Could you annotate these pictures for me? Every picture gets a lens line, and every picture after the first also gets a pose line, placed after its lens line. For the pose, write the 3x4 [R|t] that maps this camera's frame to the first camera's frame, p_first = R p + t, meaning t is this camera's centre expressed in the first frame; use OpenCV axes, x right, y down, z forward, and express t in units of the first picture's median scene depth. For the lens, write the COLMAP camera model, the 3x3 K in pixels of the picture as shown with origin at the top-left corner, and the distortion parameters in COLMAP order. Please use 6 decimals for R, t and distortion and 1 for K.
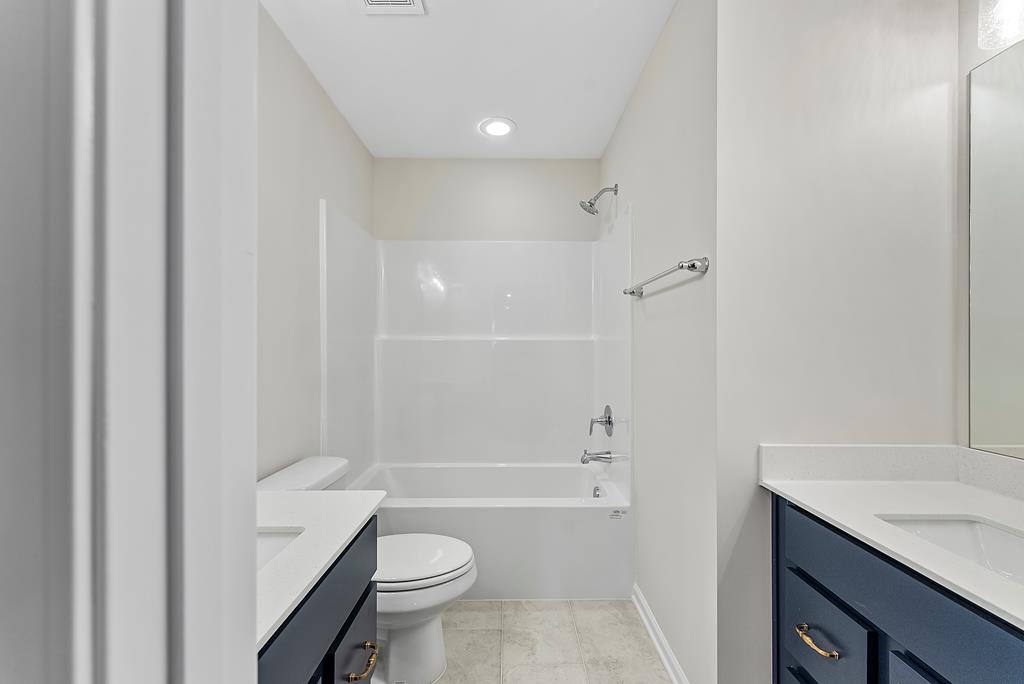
lens RADIAL K [[412.6, 0, 517.1], [0, 412.6, 341.5], [0, 0, 1]] dist [0.000499, 0.000139]
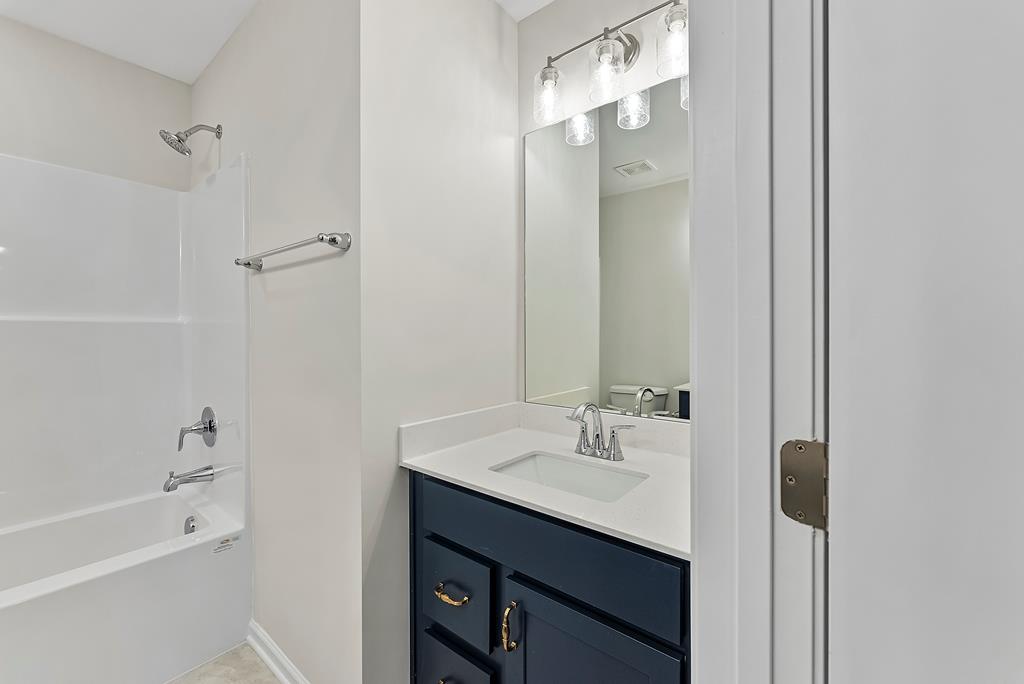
lens RADIAL K [[414.3, 0, 511.8], [0, 414.3, 332.5], [0, 0, 1]] dist [-0.000938, -0.000184]
pose [[0.642288, -0.003321, 0.766456, -0.014671], [-0.007169, 0.999921, 0.010340, 0.004561], [-0.766430, -0.012136, 0.642213, 0.113785]]
